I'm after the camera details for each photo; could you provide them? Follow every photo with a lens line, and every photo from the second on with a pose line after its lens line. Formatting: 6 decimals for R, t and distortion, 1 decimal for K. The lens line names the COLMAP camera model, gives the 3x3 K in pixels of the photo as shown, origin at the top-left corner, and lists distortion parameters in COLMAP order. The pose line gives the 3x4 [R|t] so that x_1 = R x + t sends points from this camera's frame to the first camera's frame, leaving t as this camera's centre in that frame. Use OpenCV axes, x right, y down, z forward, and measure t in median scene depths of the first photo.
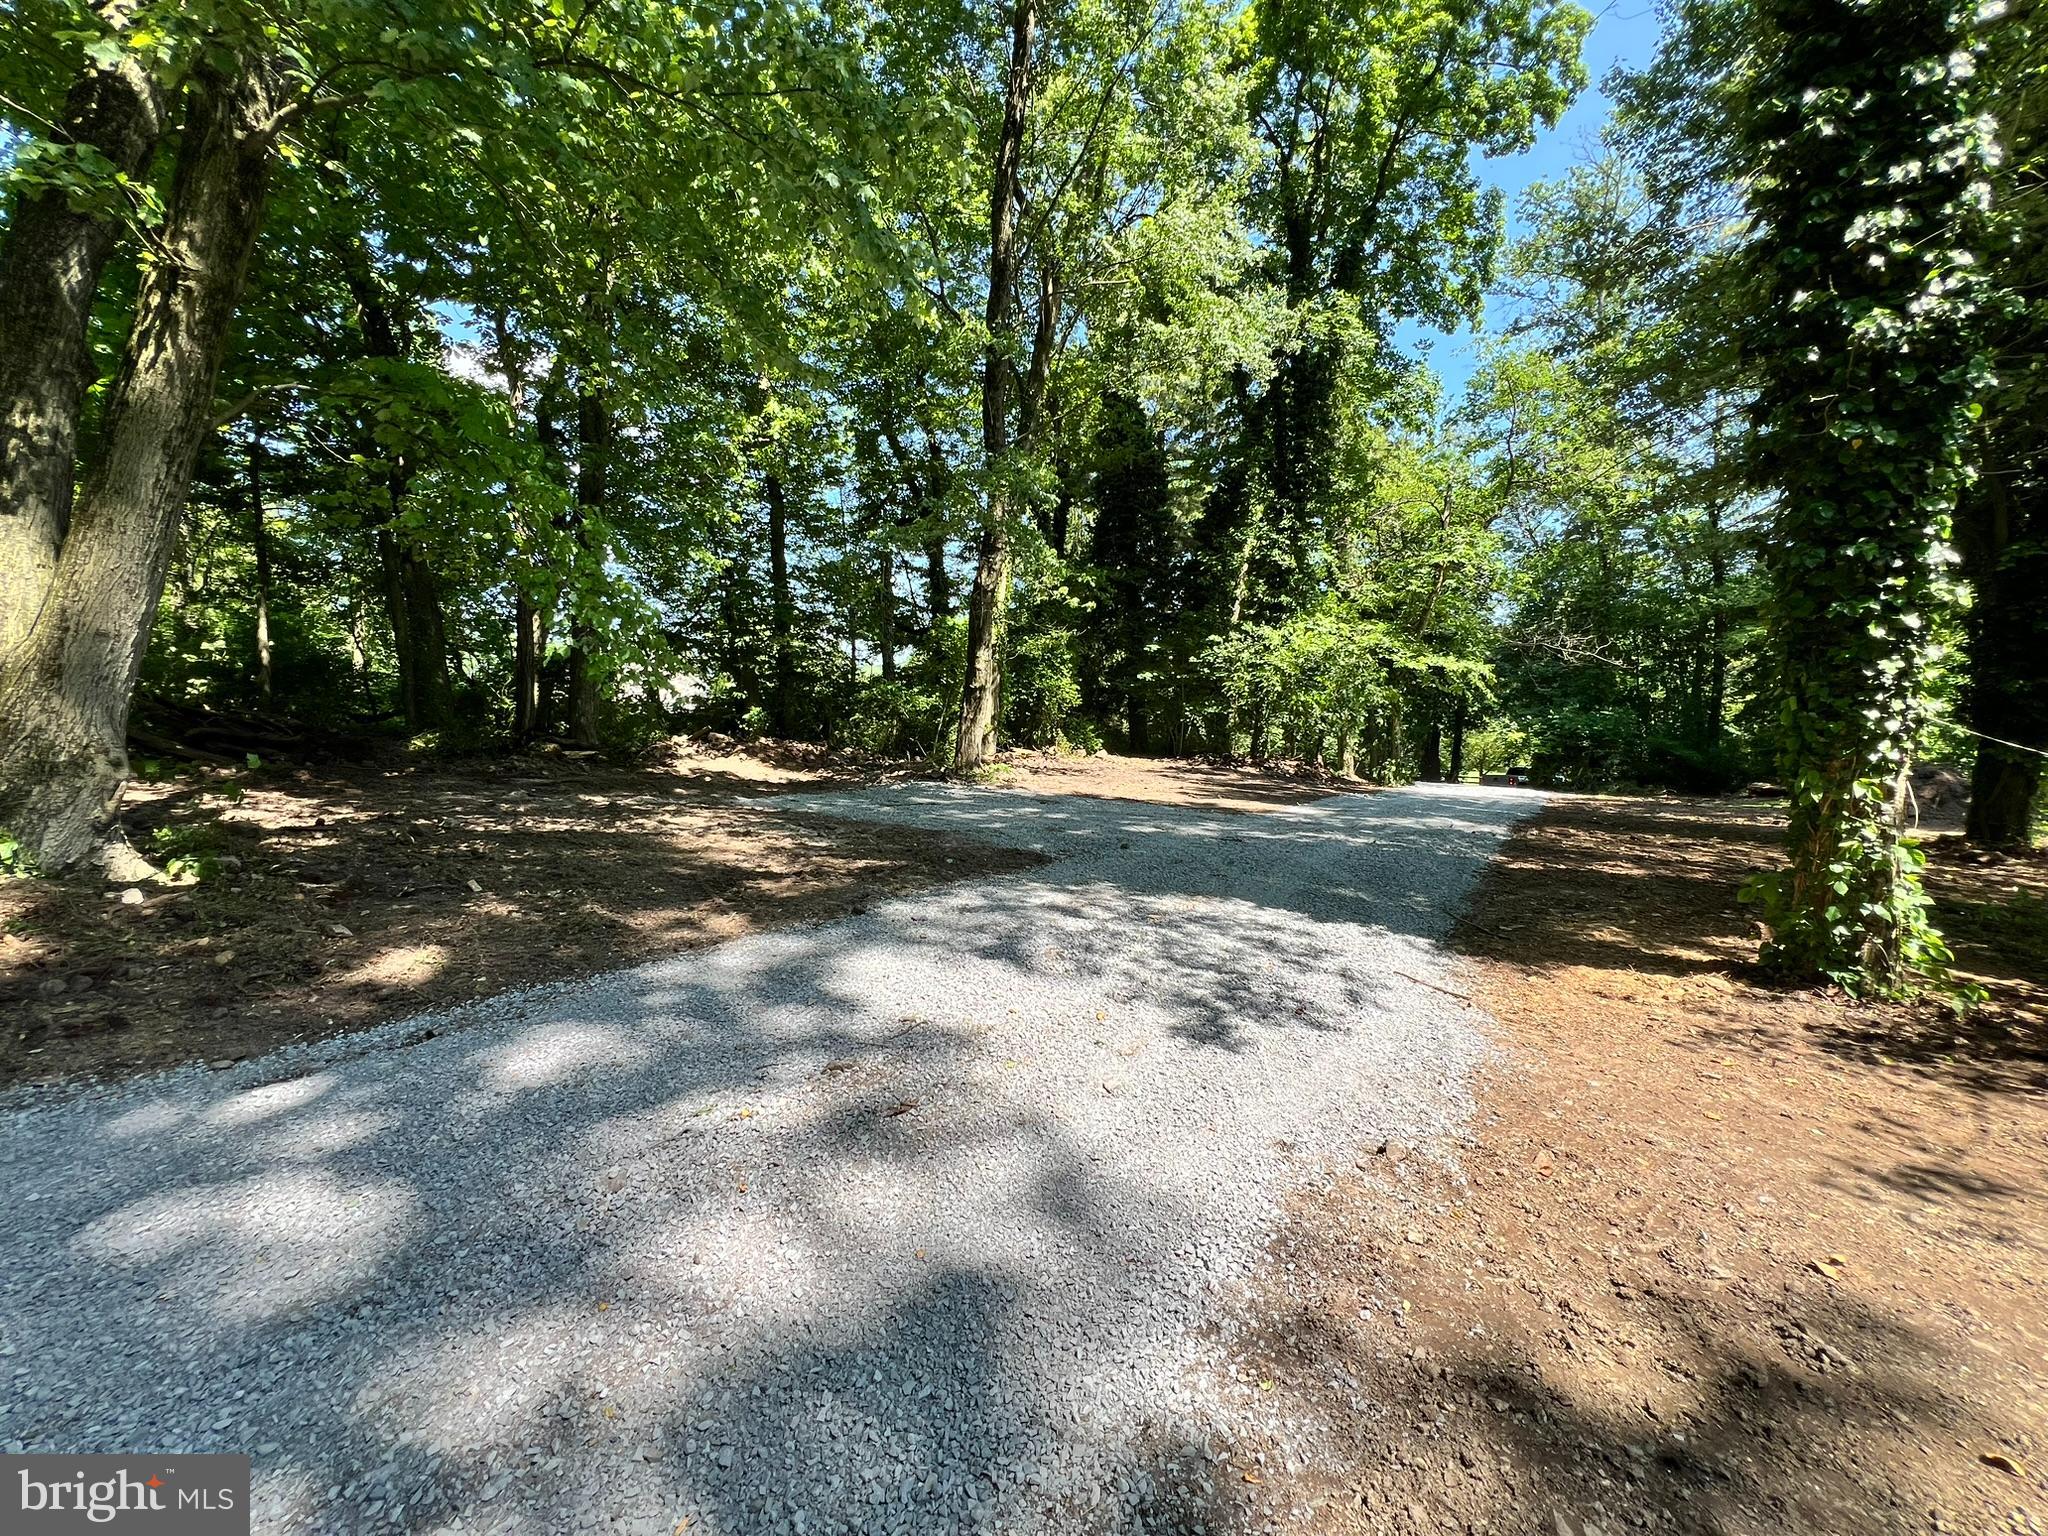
lens RADIAL K [[824.4, 0, 1022.2], [0, 824.4, 756.3], [0, 0, 1]] dist [0.000162, 0.000031]
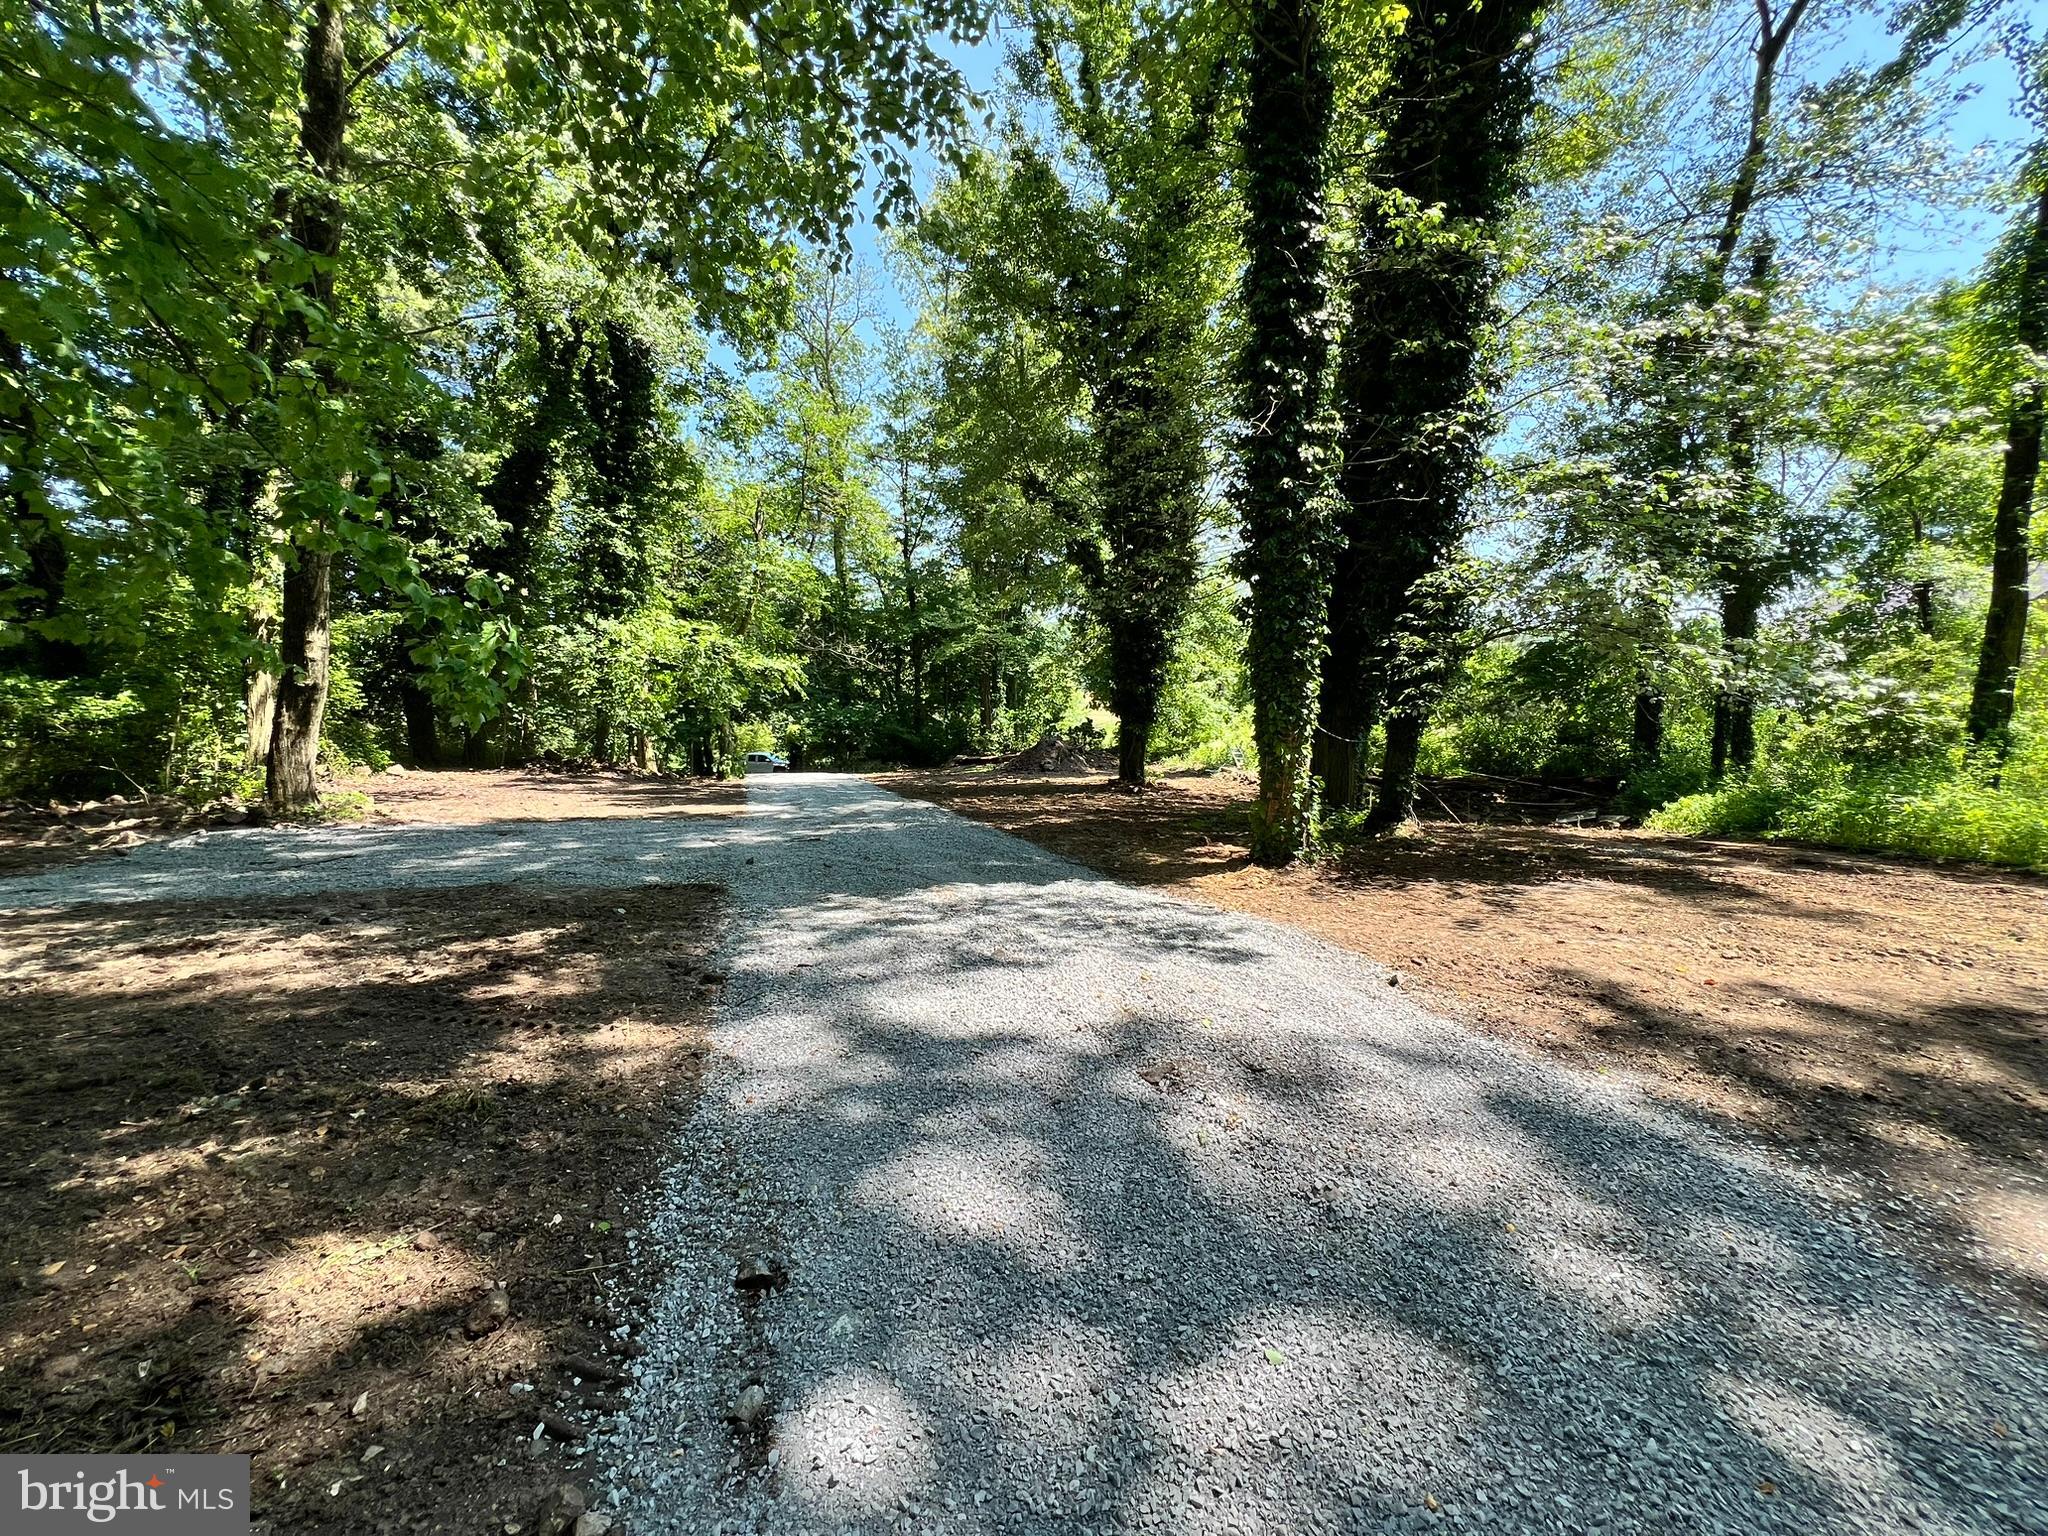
lens RADIAL K [[816.1, 0, 1020.5], [0, 816.1, 763.4], [0, 0, 1]] dist [0.000400, 0.000032]
pose [[0.610587, -0.068968, 0.788940, -0.161002], [0.056680, 0.997452, 0.043329, -0.009512], [-0.789918, 0.018261, 0.612940, 0.071192]]
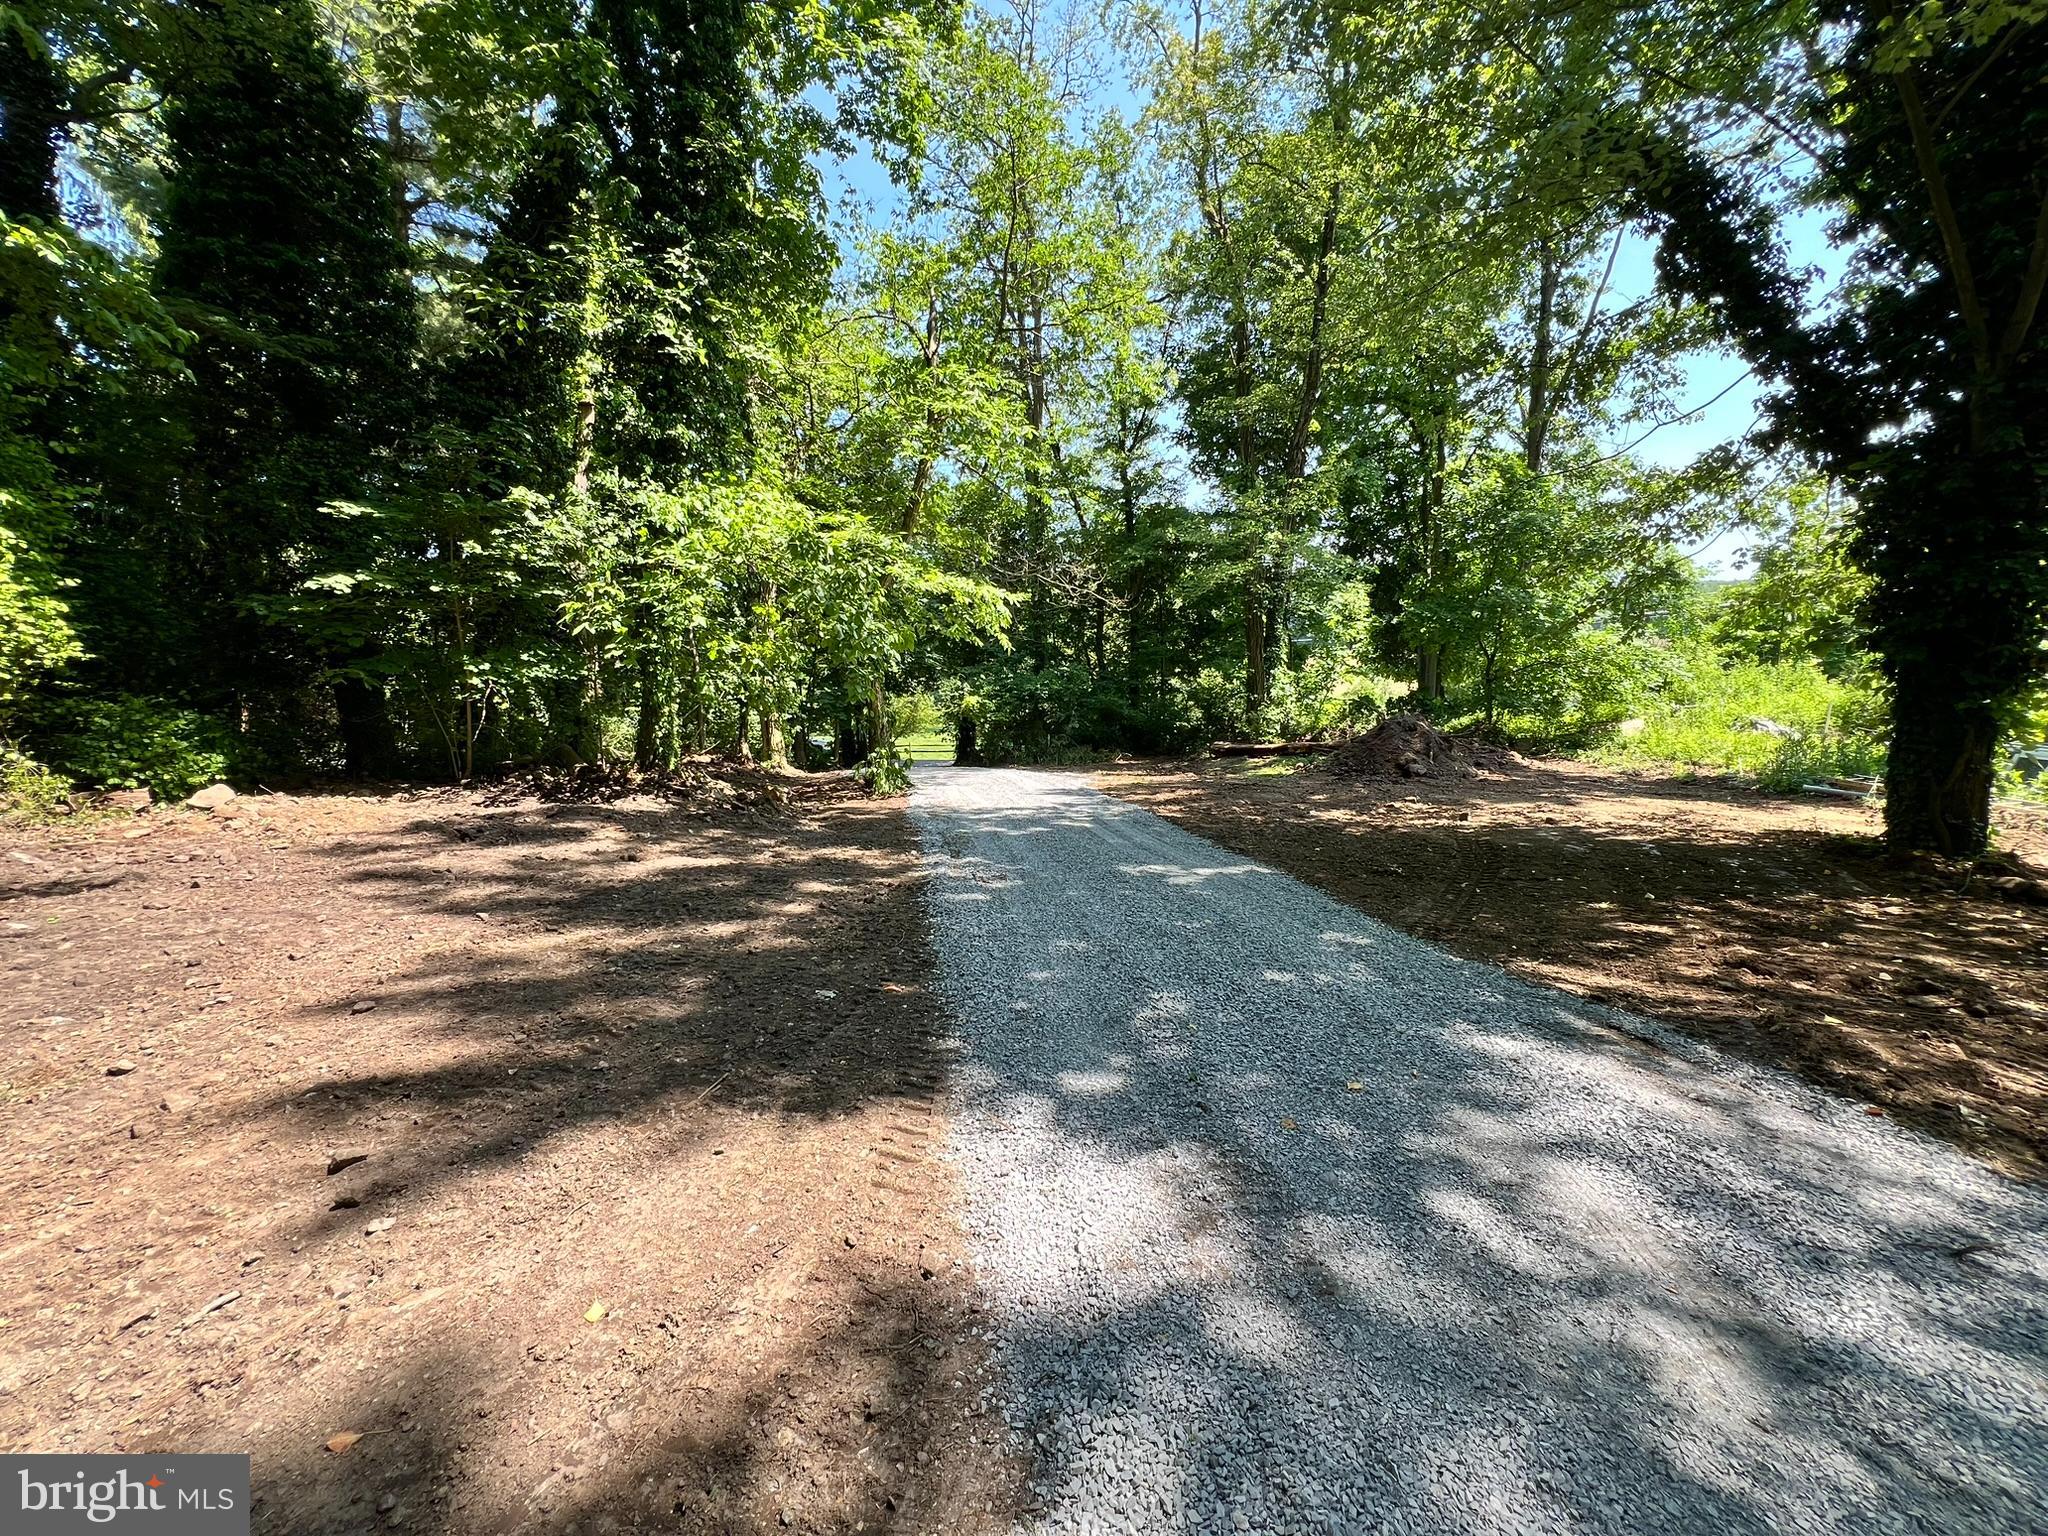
lens RADIAL K [[824.4, 0, 1022.2], [0, 824.4, 756.3], [0, 0, 1]] dist [0.000162, 0.000031]
pose [[0.741901, -0.084283, 0.665191, 0.130289], [0.058725, 0.996424, 0.060754, -0.022814], [-0.667932, -0.006010, 0.744198, 0.517757]]
